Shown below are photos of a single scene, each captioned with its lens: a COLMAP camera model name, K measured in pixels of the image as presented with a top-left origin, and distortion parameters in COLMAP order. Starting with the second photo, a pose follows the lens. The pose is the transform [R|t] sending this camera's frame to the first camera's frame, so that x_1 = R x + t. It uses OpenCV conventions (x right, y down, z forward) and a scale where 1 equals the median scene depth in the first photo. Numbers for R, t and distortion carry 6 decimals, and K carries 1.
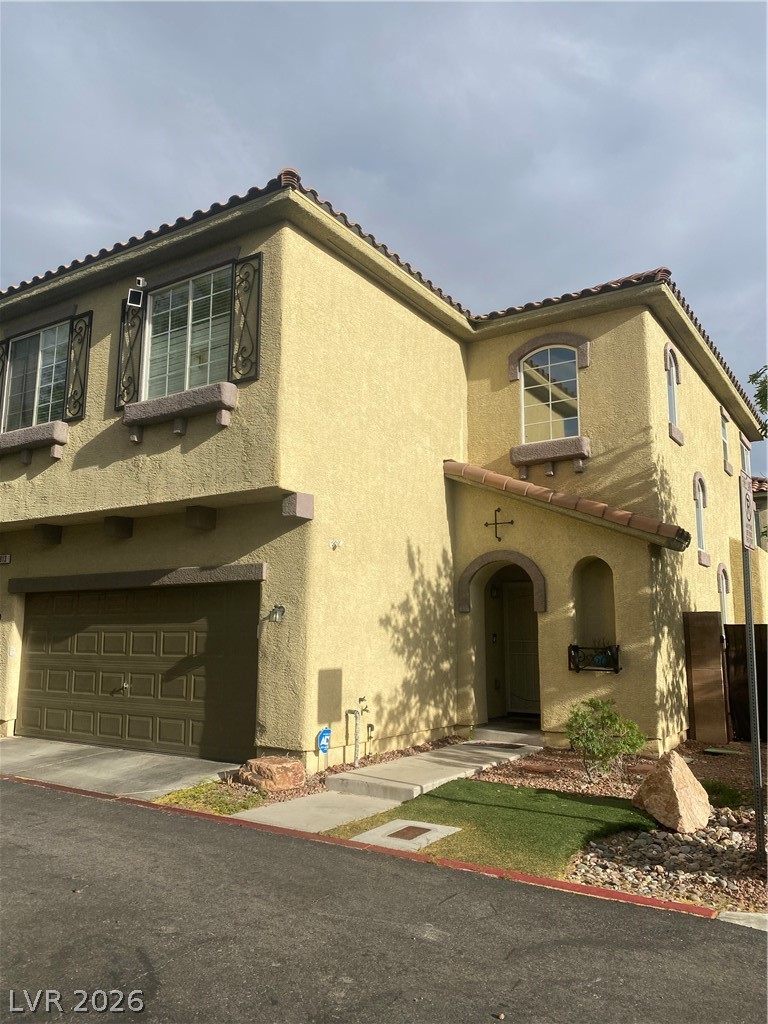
lens RADIAL K [[779.9, 0, 384.0], [0, 779.9, 512.0], [0, 0, 1]] dist [0.049603, -0.089593]
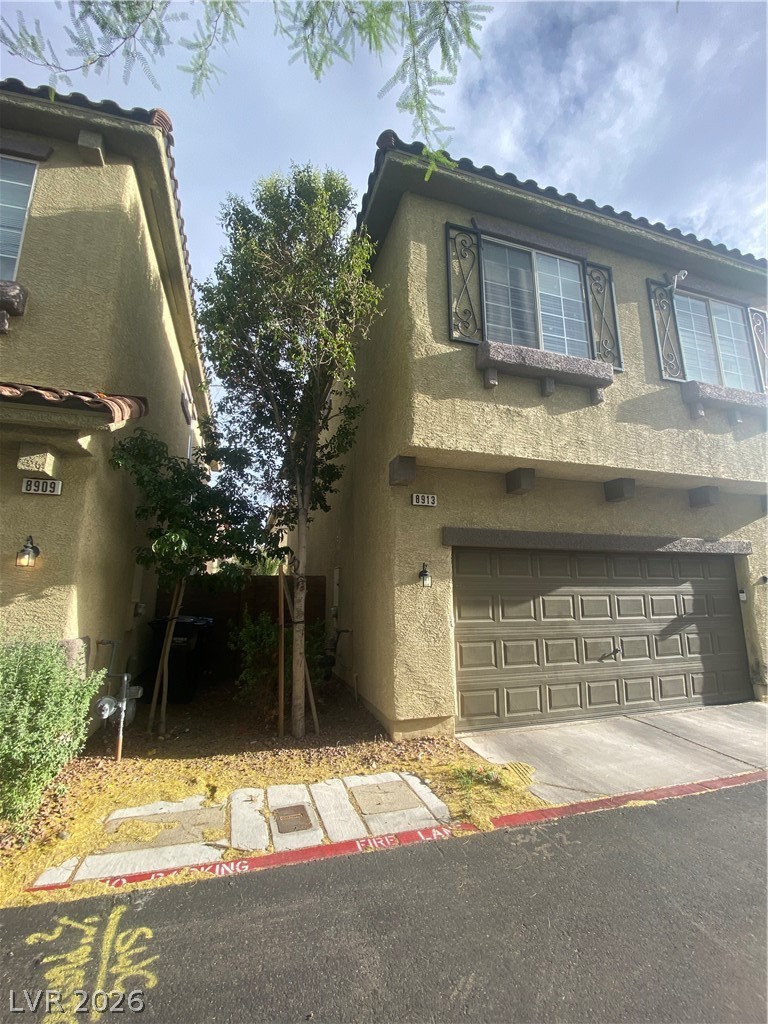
lens RADIAL K [[443.8, 0, 384.0], [0, 443.8, 512.0], [0, 0, 1]] dist [0.002150, -0.000345]
pose [[0.630749, 0.128851, 0.765214, -0.995928], [-0.116777, 0.990649, -0.070553, 0.126780], [-0.767150, -0.044858, 0.639898, 0.900536]]
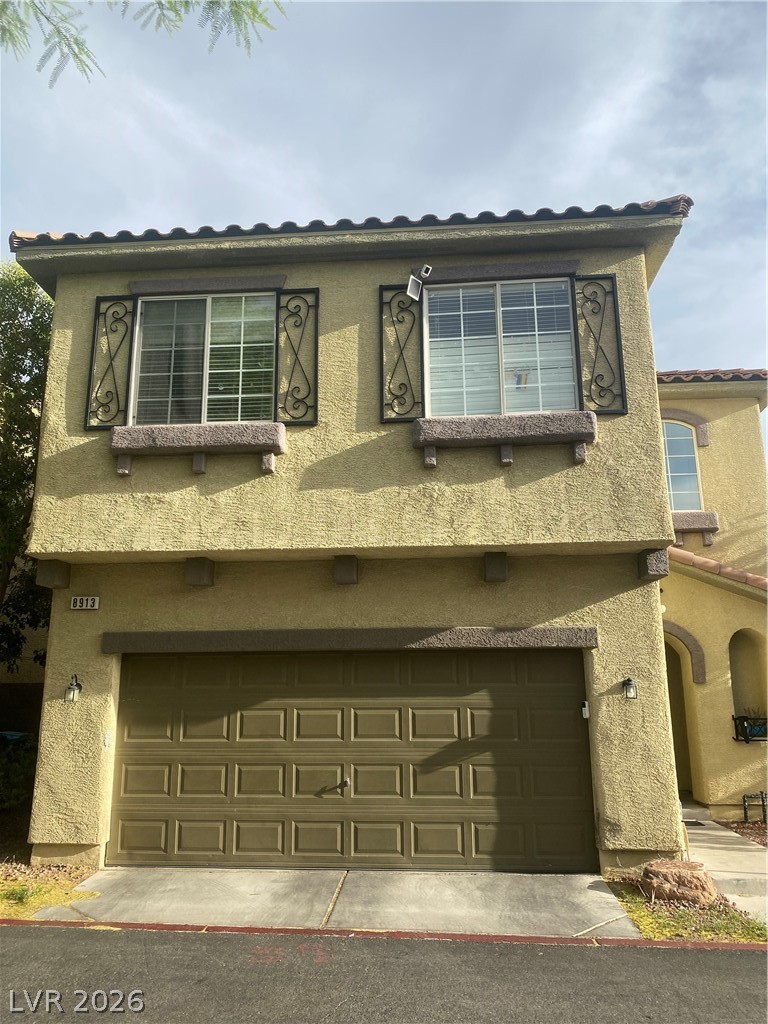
lens RADIAL K [[779.9, 0, 384.0], [0, 779.9, 512.0], [0, 0, 1]] dist [0.049603, -0.089593]
pose [[0.880288, 0.100266, 0.463724, -0.692304], [-0.066663, 0.993857, -0.088345, 0.028731], [-0.469733, 0.046856, 0.881564, 0.316855]]
